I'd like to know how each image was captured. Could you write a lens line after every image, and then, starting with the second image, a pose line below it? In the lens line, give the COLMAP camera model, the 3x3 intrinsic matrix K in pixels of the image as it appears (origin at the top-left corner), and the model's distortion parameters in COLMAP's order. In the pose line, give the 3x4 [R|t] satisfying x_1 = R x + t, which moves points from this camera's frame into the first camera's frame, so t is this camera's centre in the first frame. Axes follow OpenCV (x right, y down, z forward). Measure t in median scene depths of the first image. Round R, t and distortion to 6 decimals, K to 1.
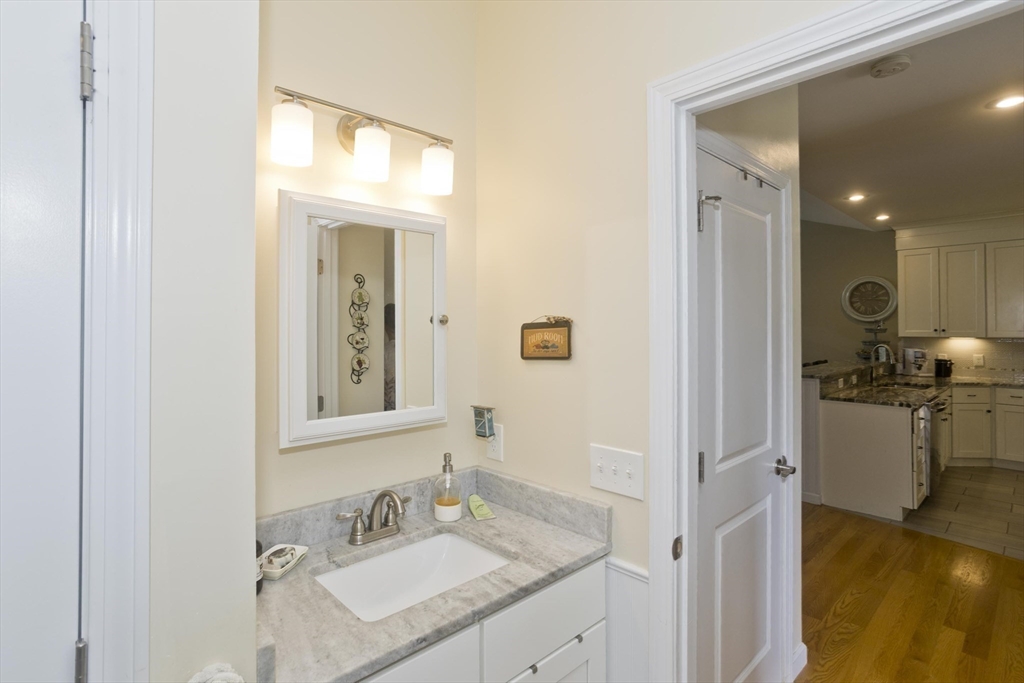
lens RADIAL K [[498.0, 0, 481.7], [0, 498.0, 320.4], [0, 0, 1]] dist [-0.040077, 0.014121]
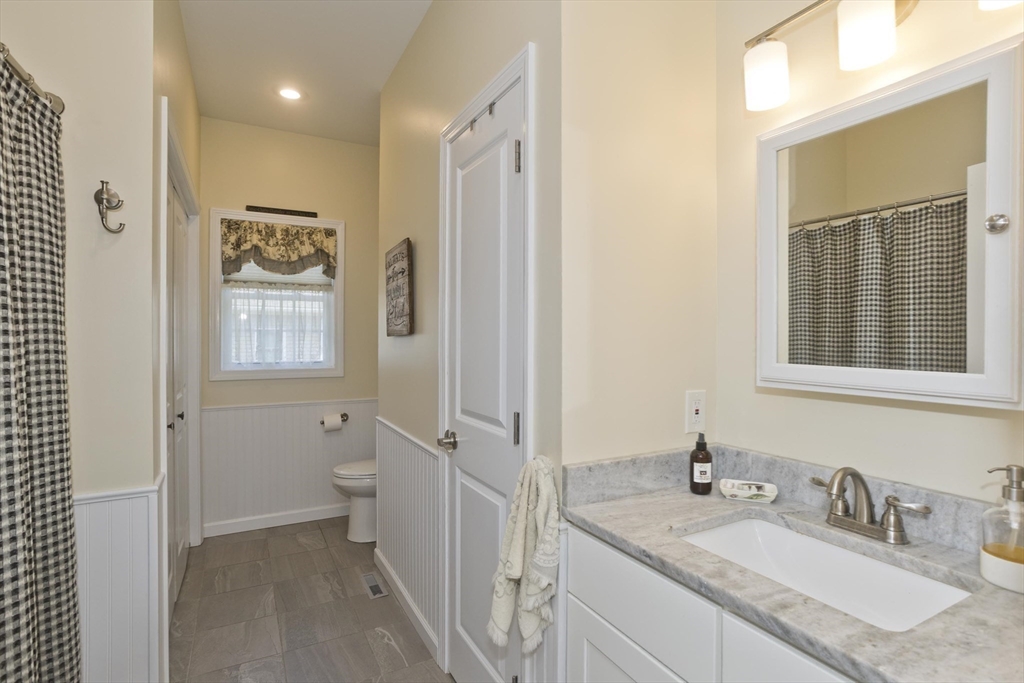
lens RADIAL K [[498.0, 0, 514.0], [0, 498.0, 338.0], [0, 0, 1]] dist [-0.040077, 0.014121]
pose [[-0.207357, 0.015338, -0.978145, 0.771747], [0.015825, 0.999799, 0.012322, 0.152148], [0.978137, -0.012924, -0.207558, 0.784998]]
